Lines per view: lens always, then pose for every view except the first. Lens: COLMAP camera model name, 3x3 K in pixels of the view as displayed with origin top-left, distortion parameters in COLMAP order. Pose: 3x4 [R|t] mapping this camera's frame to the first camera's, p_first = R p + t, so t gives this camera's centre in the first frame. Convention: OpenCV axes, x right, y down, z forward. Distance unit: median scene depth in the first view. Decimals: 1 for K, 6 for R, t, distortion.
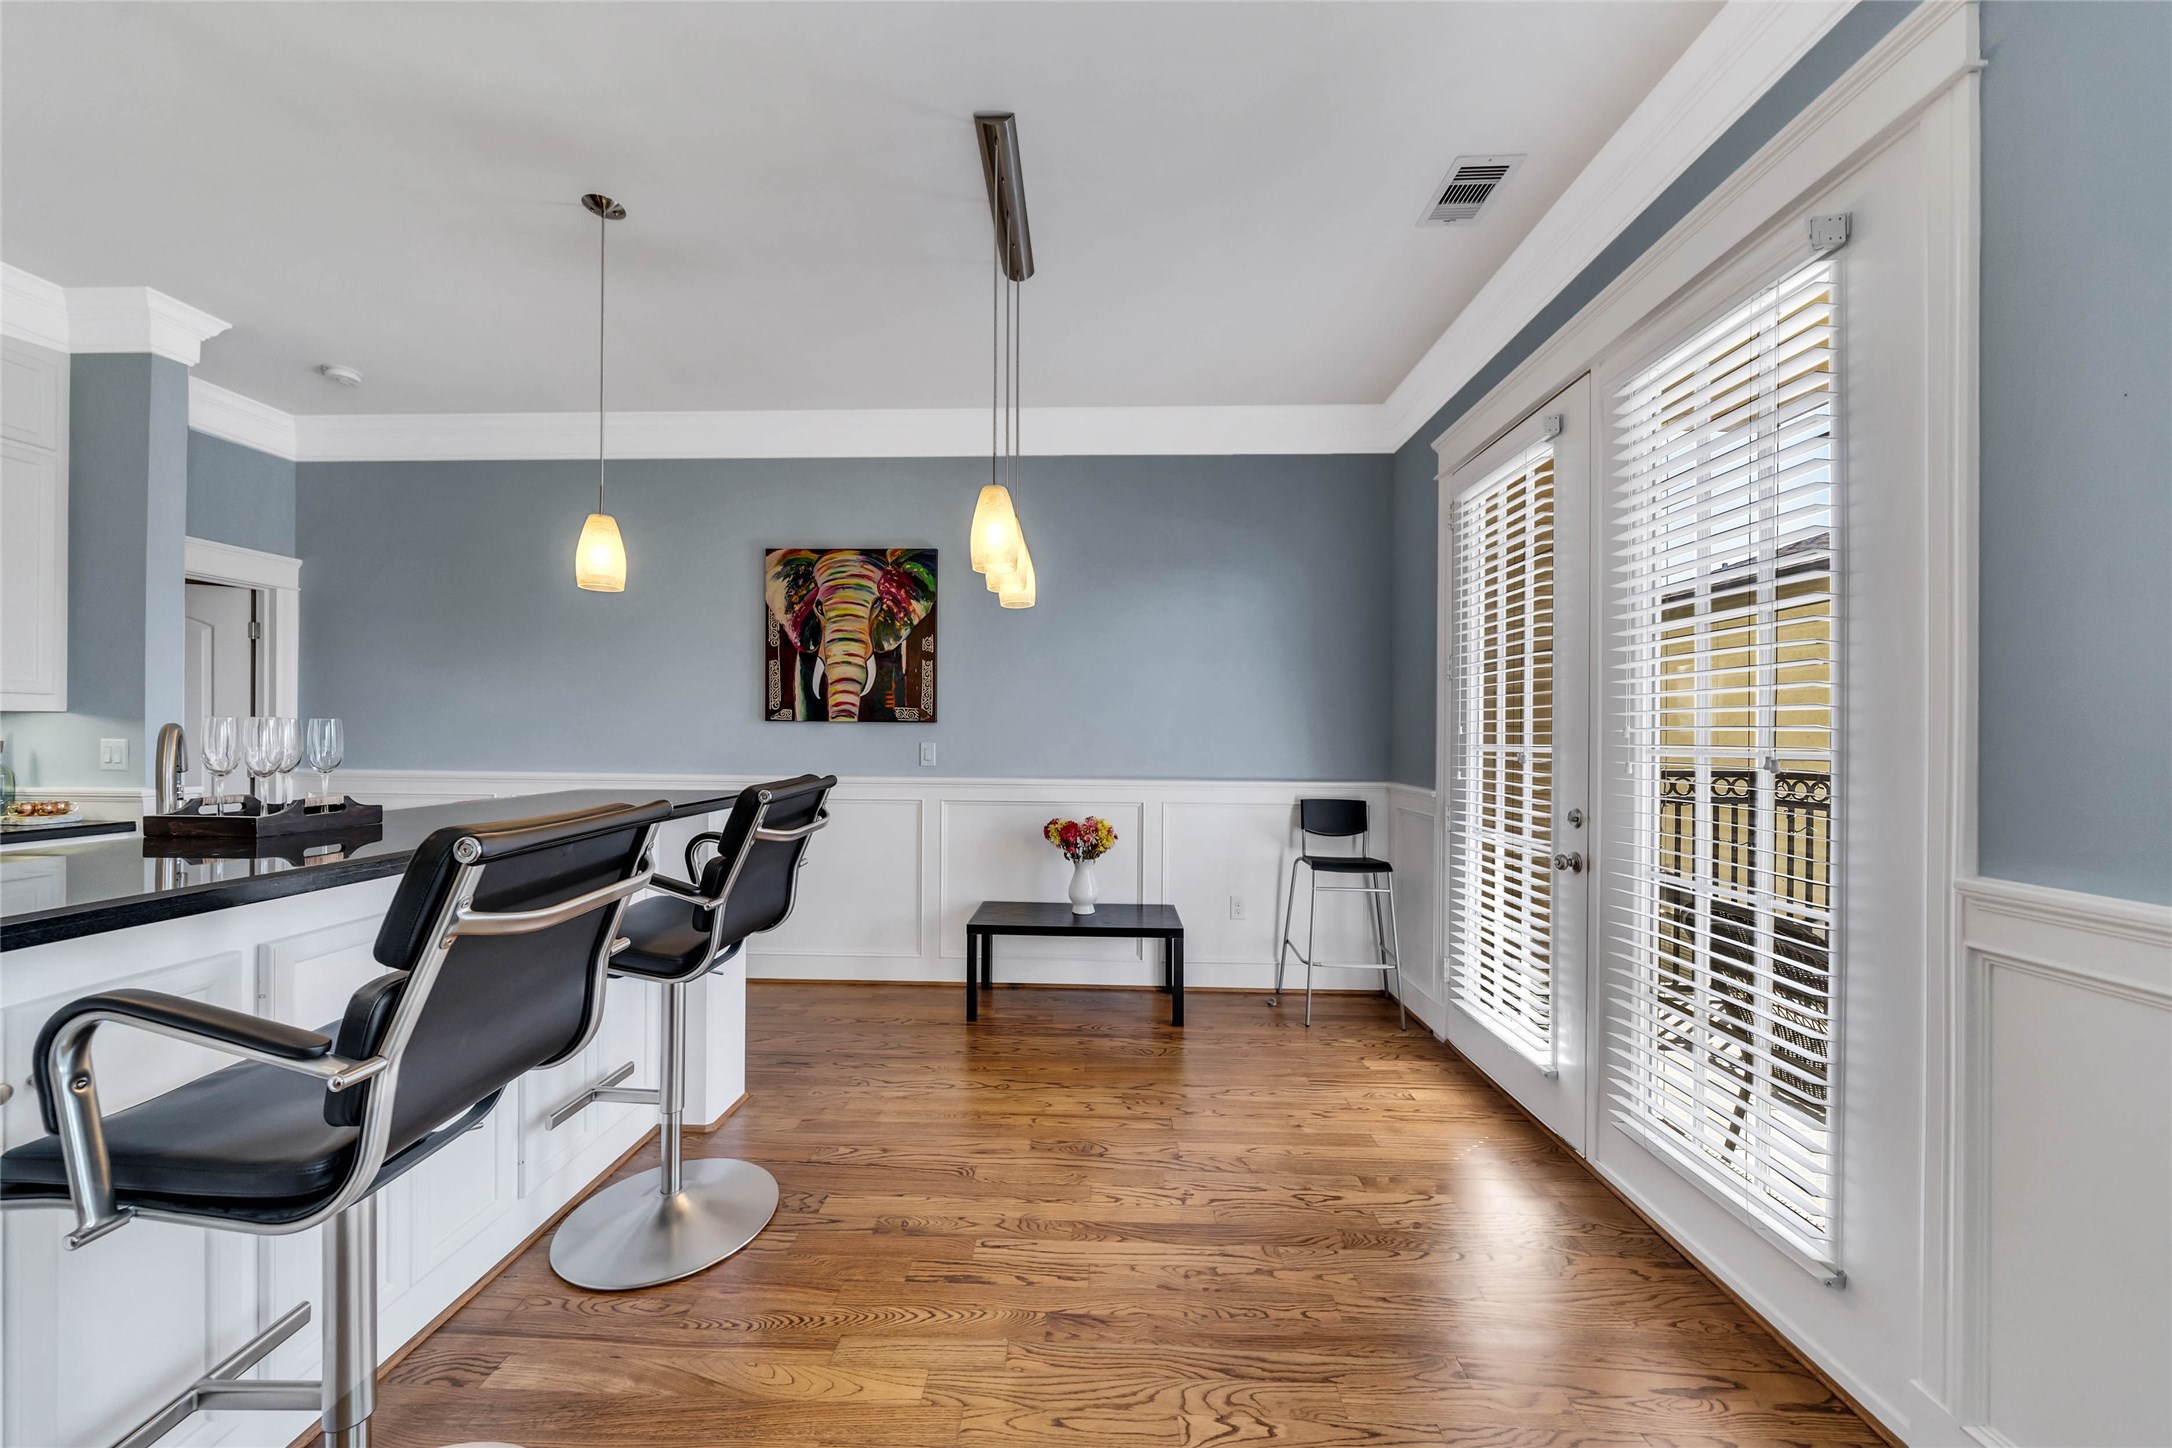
lens RADIAL K [[756.8, 0, 1074.1], [0, 756.8, 737.8], [0, 0, 1]] dist [-0.003223, -0.000200]
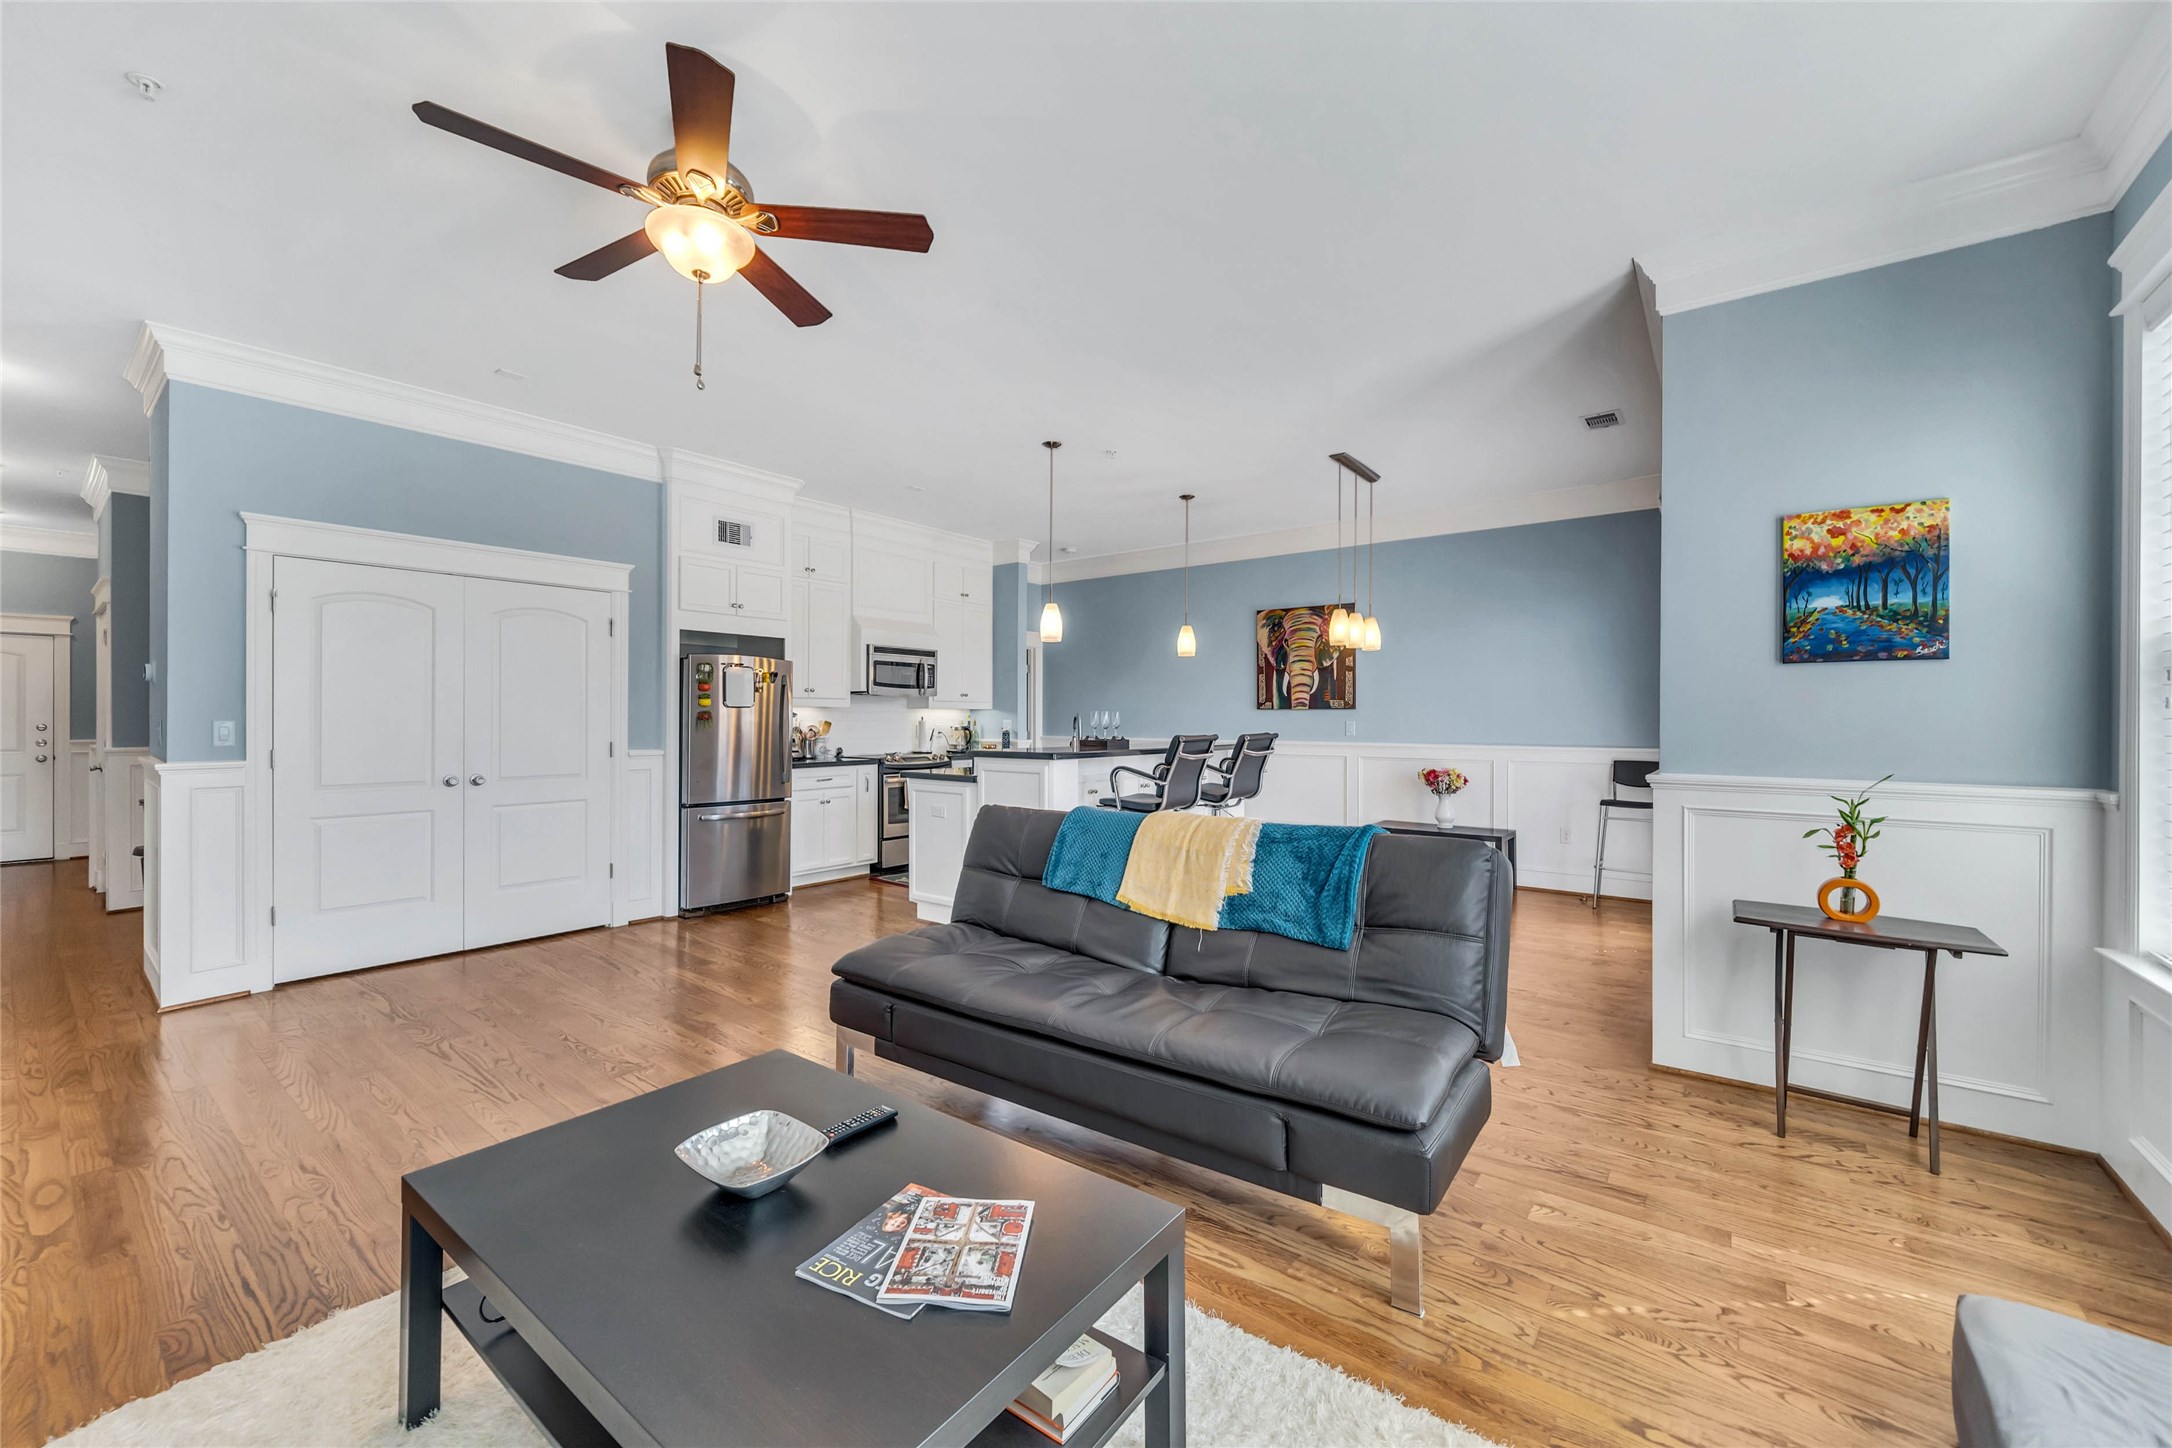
lens RADIAL K [[849.0, 0, 1065.6], [0, 849.0, 718.3], [0, 0, 1]] dist [0.000678, 0.000511]
pose [[0.804695, -0.006630, -0.593651, 0.404449], [0.001709, 0.999959, -0.008851, 0.015337], [0.593685, 0.006108, 0.804674, -0.849850]]
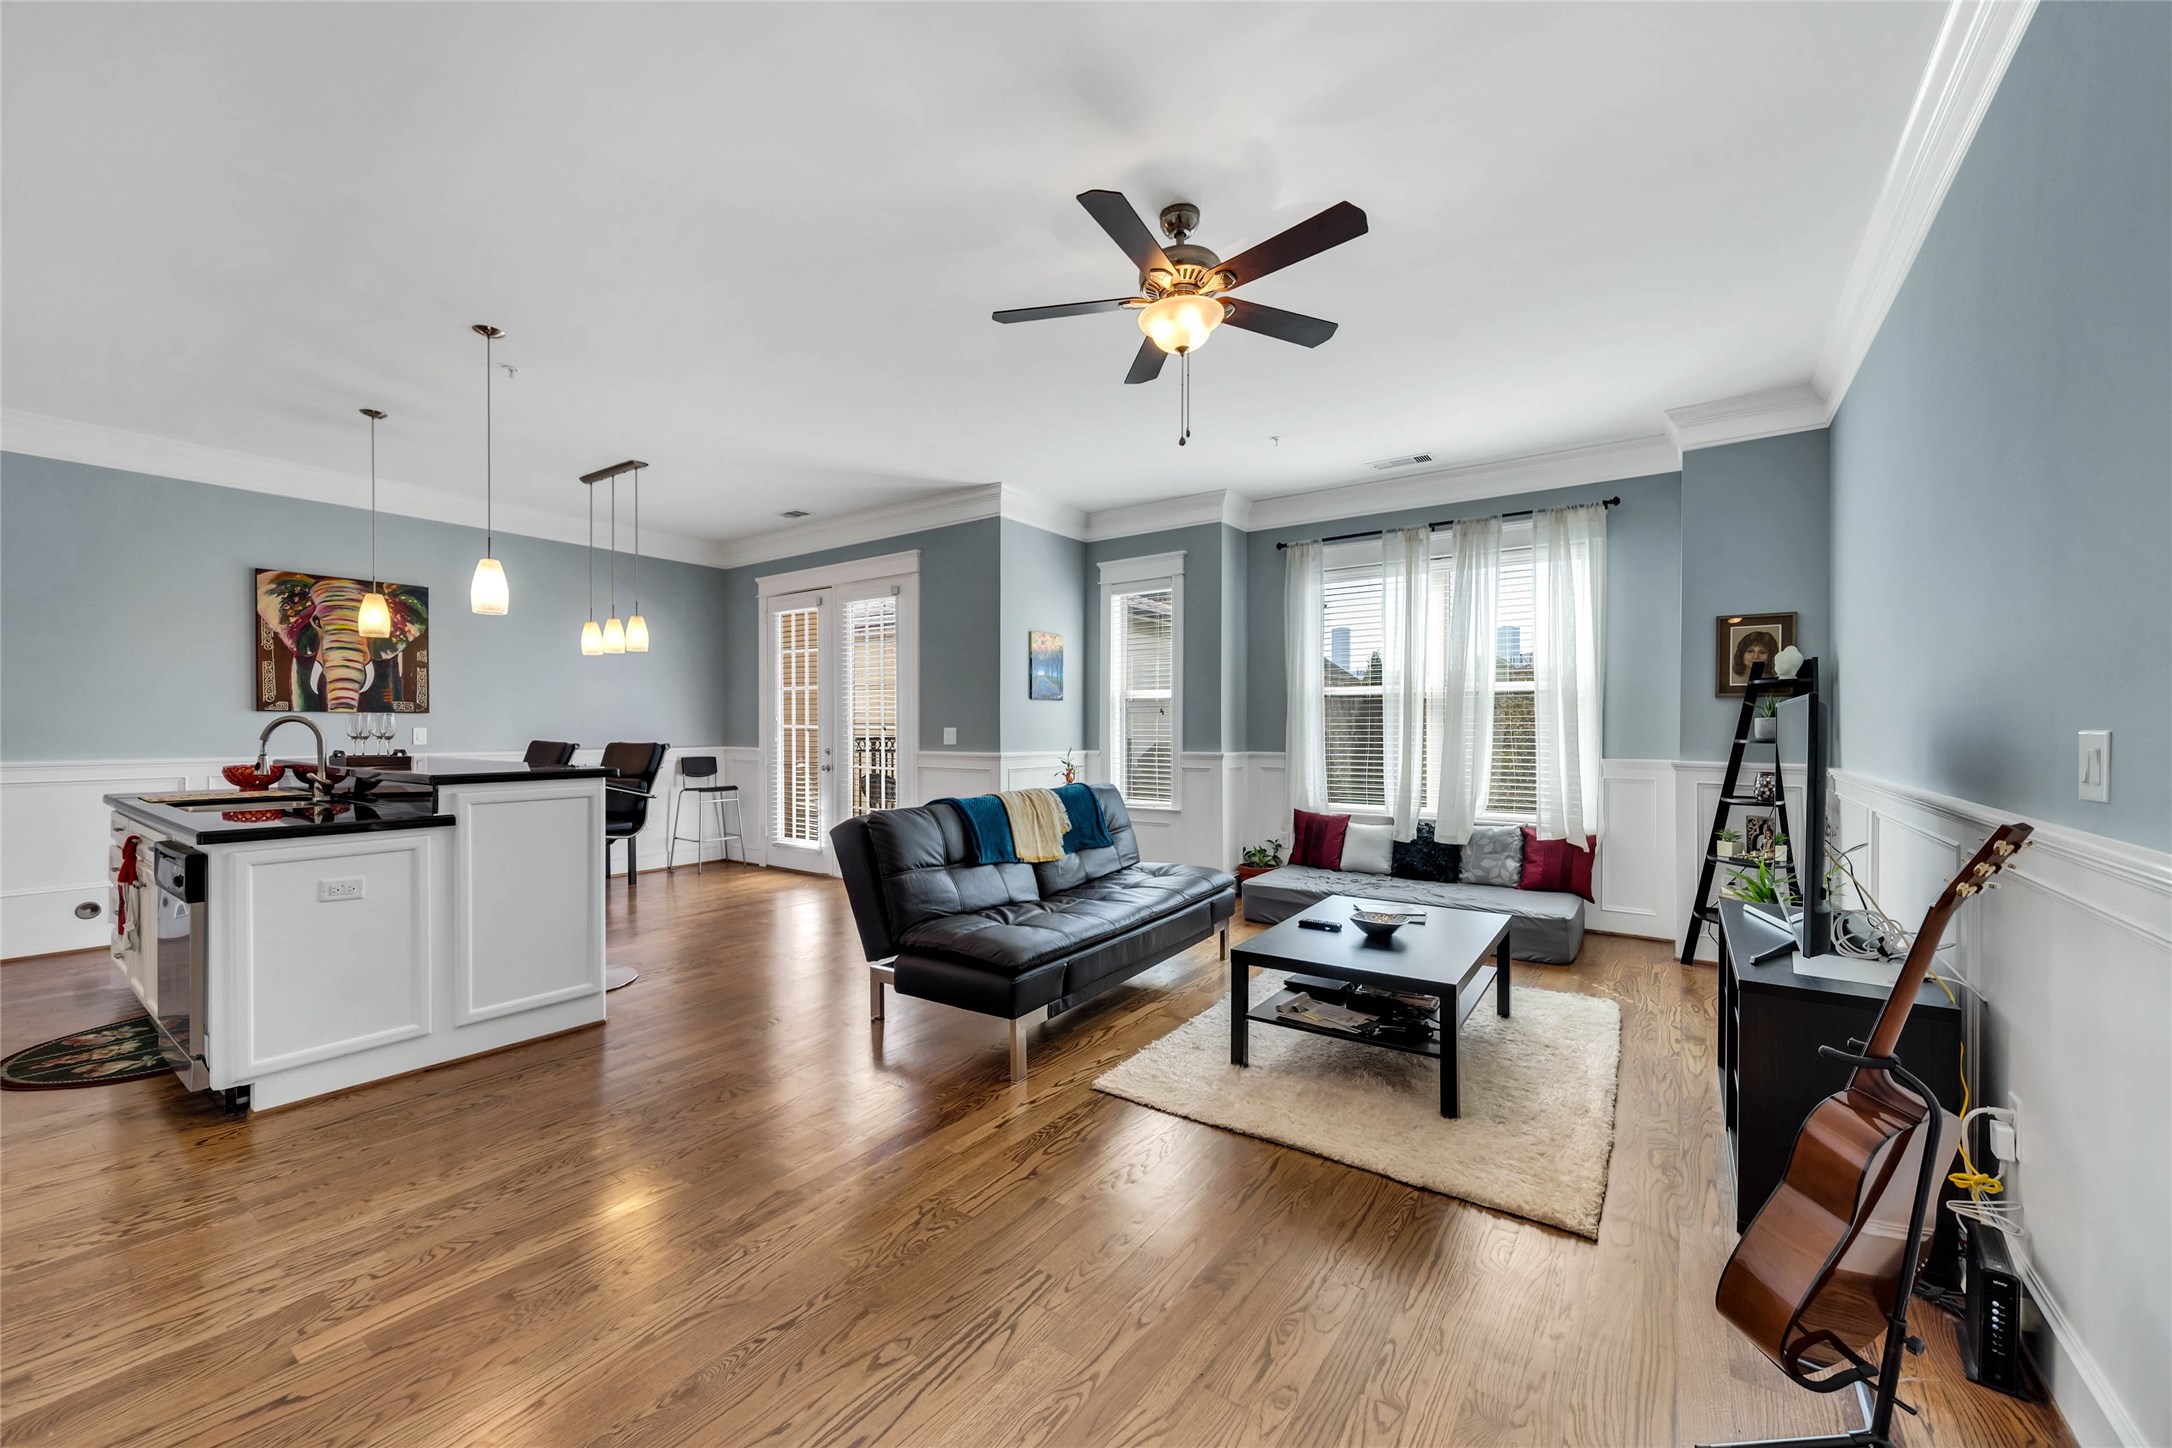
lens RADIAL K [[849.0, 0, 1067.2], [0, 849.0, 730.6], [0, 0, 1]] dist [0.000678, 0.000511]
pose [[0.562980, -0.012574, 0.826375, -0.811657], [0.008471, 0.999920, 0.009444, 0.007181], [-0.826427, 0.001684, 0.563041, -0.841145]]
